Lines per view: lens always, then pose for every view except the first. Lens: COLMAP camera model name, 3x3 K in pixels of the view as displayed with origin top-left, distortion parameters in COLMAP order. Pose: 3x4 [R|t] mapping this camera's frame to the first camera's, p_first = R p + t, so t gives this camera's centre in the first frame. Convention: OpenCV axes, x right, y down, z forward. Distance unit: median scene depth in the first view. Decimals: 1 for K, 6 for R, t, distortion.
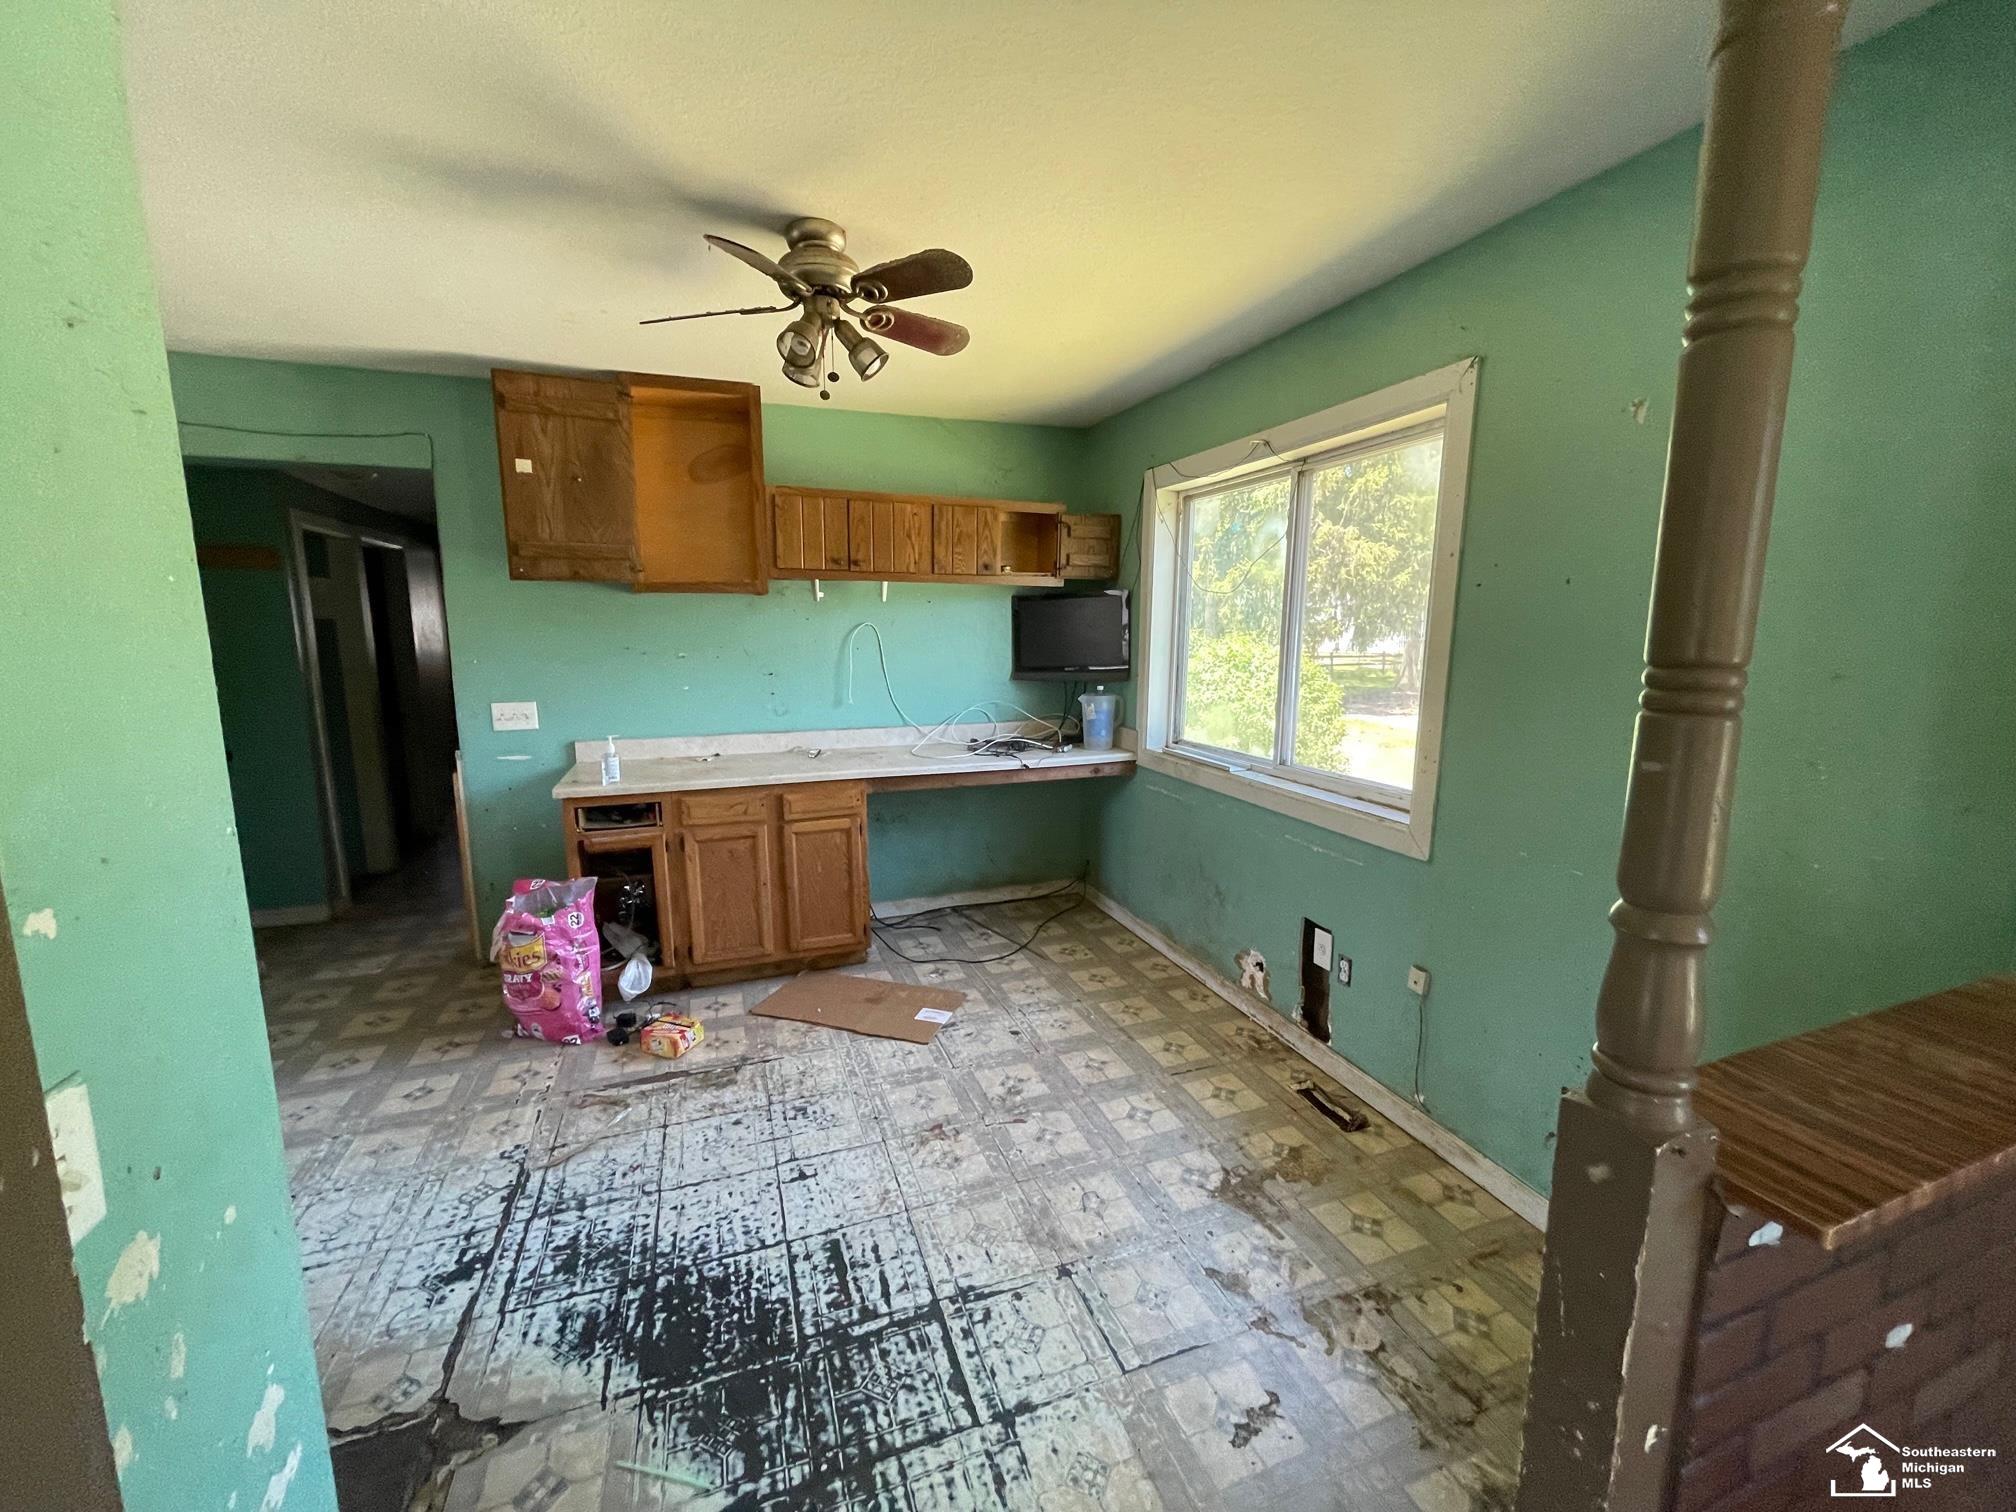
lens RADIAL K [[809.5, 0, 1009.3], [0, 809.5, 750.8], [0, 0, 1]] dist [-0.001557, 0.000103]
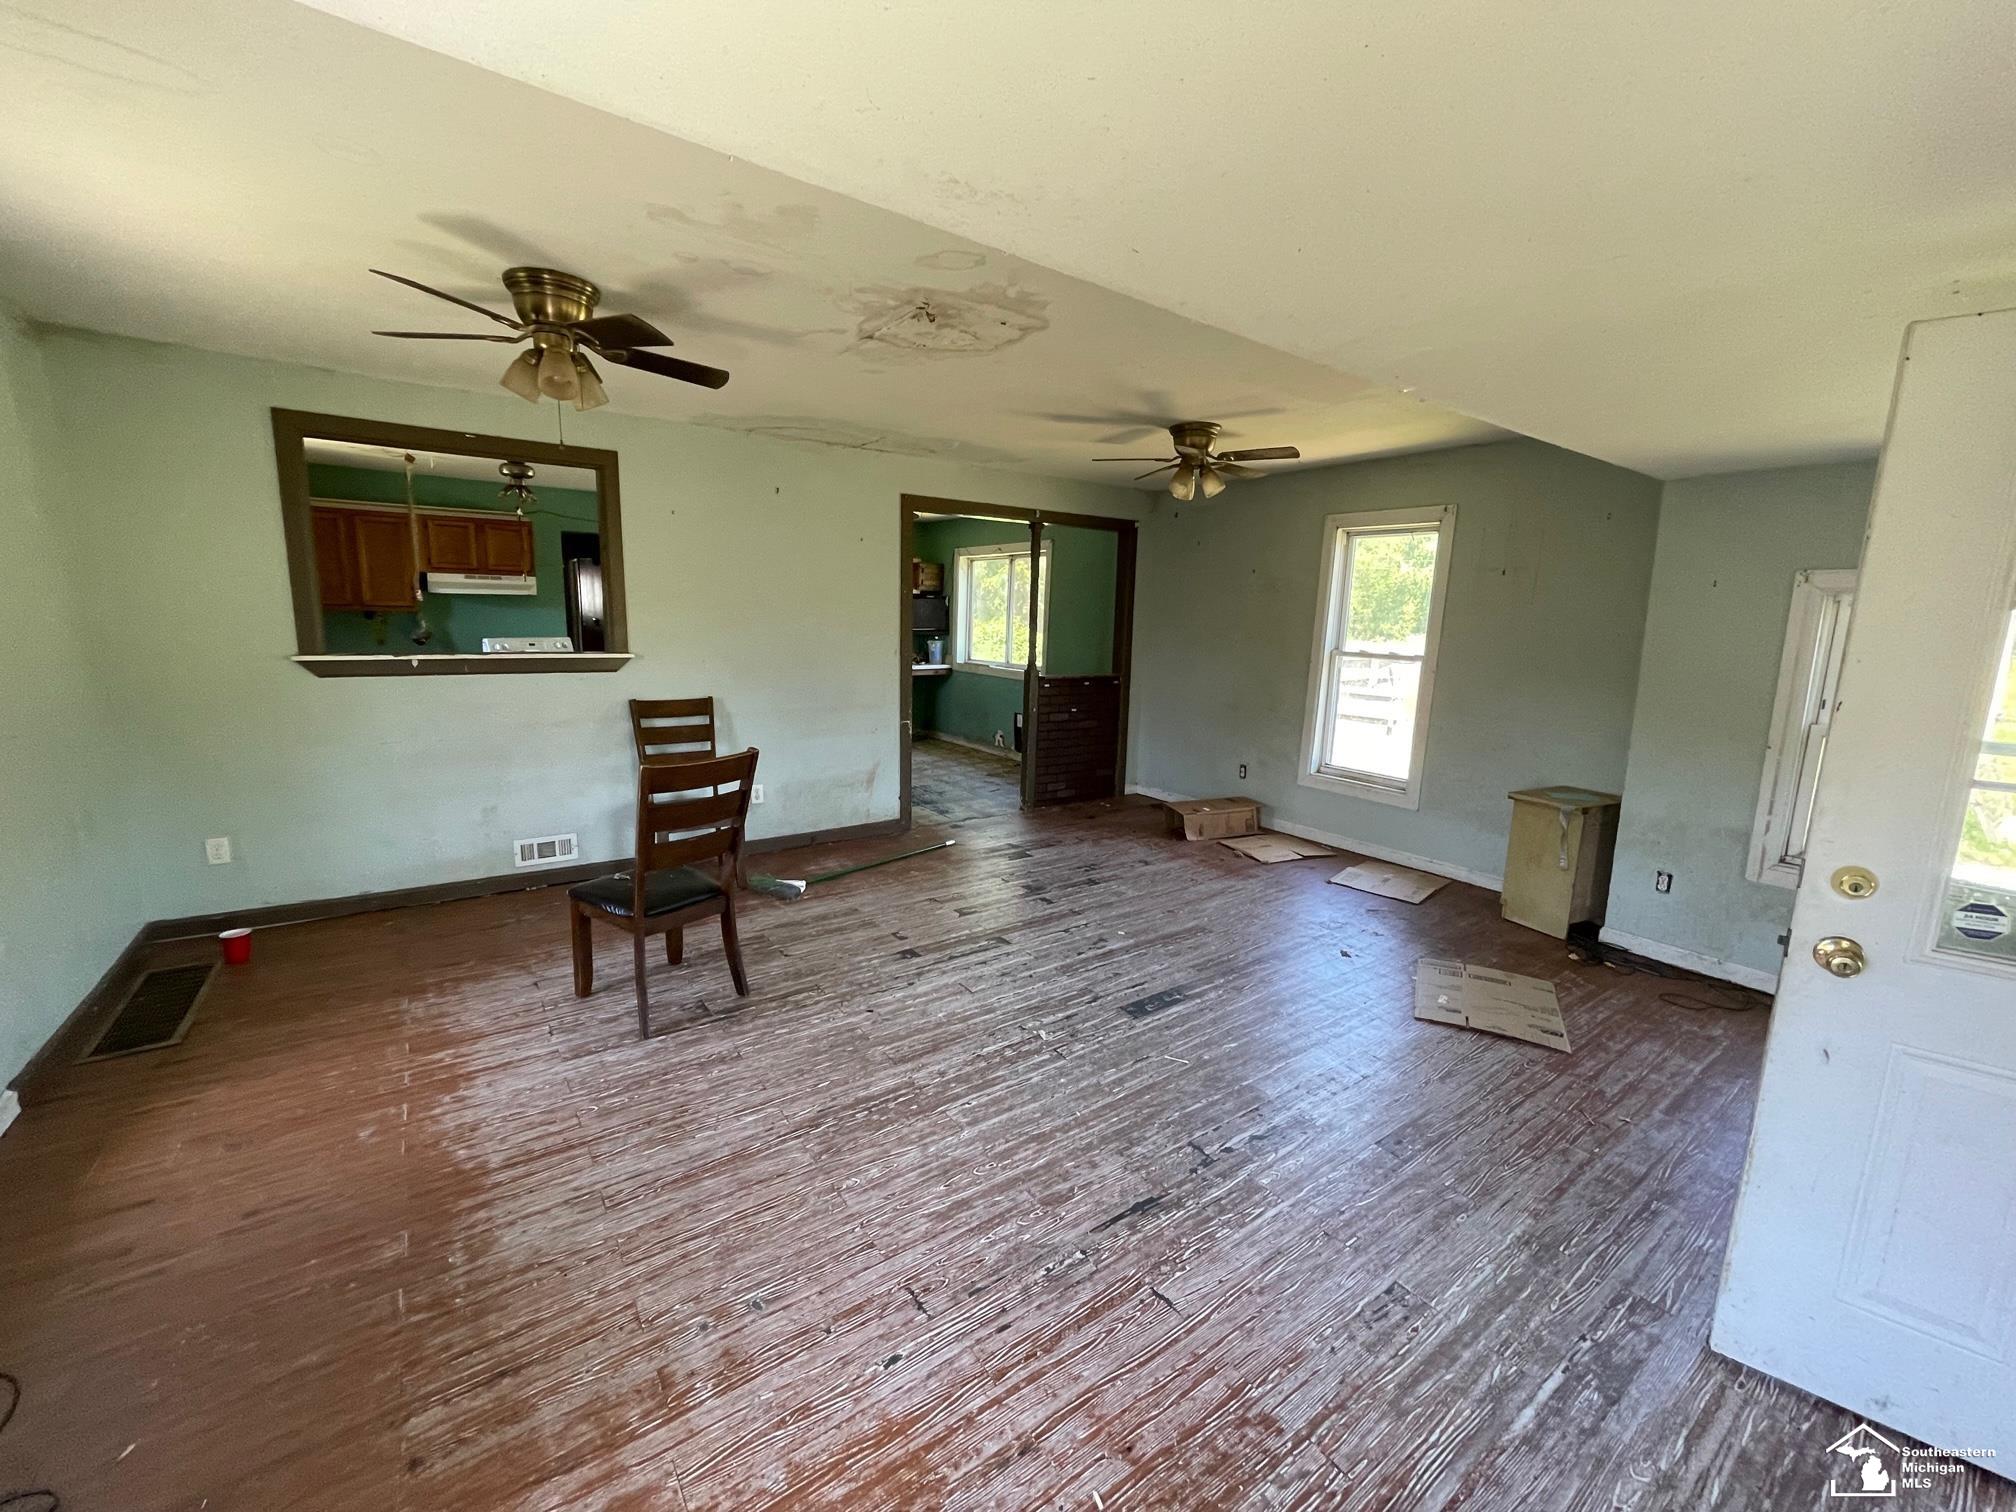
lens RADIAL K [[809.5, 0, 1004.2], [0, 809.5, 750.7], [0, 0, 1]] dist [-0.001557, 0.000103]
pose [[0.963946, -0.019069, 0.265413, -0.455873], [0.015267, 0.999749, 0.016380, 0.298942], [-0.265659, -0.011737, 0.963996, -1.830543]]
